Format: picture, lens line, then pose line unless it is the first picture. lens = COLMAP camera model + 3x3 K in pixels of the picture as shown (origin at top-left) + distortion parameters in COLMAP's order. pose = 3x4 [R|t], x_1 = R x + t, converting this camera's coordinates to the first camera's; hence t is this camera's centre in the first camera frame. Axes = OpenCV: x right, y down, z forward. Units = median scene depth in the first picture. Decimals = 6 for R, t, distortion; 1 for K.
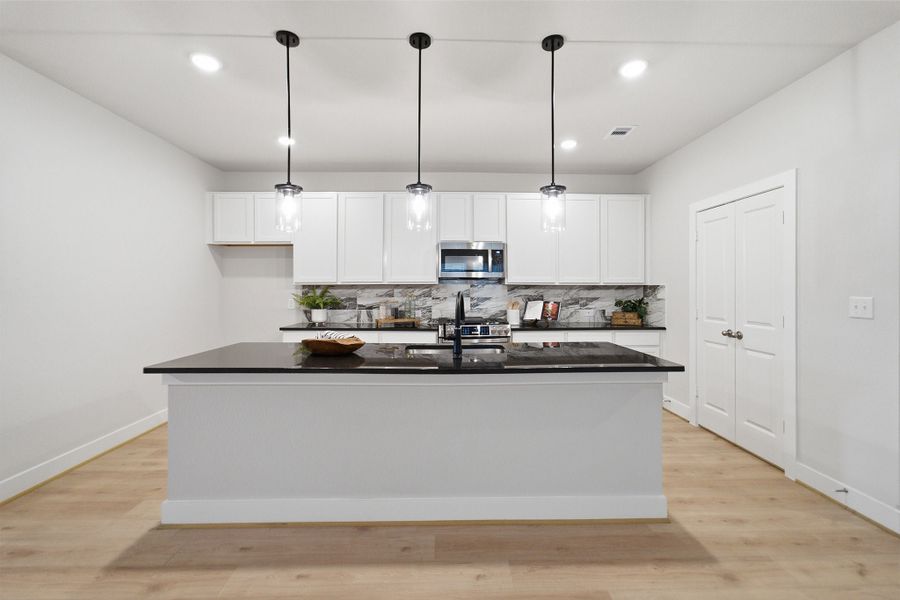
lens RADIAL K [[377.0, 0, 449.4], [0, 377.0, 292.1], [0, 0, 1]] dist [0.001229, -0.000005]
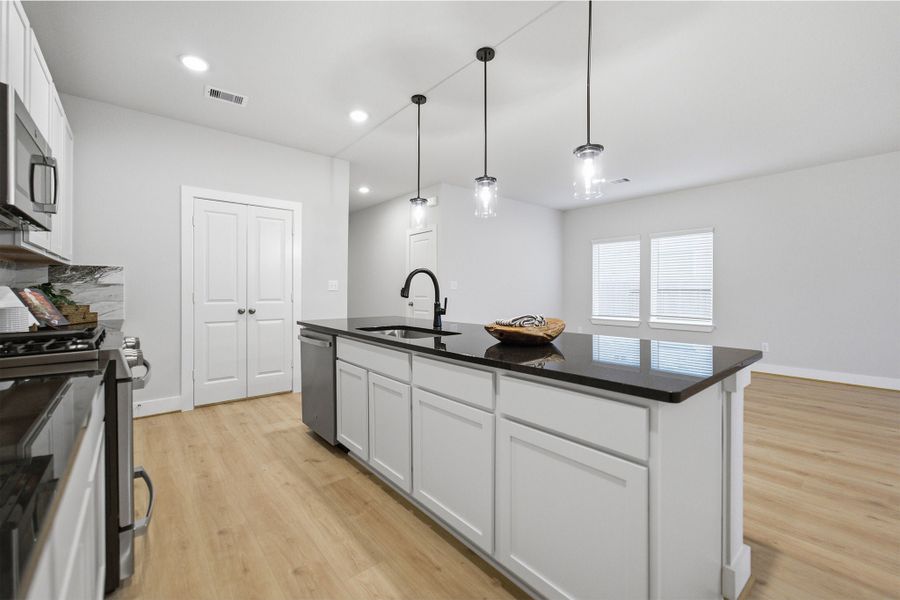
lens RADIAL K [[377.0, 0, 449.4], [0, 377.0, 292.1], [0, 0, 1]] dist [0.001229, -0.000005]
pose [[-0.626078, 0.001927, 0.779758, -0.623175], [0.008962, 0.999949, 0.004725, 0.047157], [-0.779709, 0.009946, -0.626063, 1.211434]]
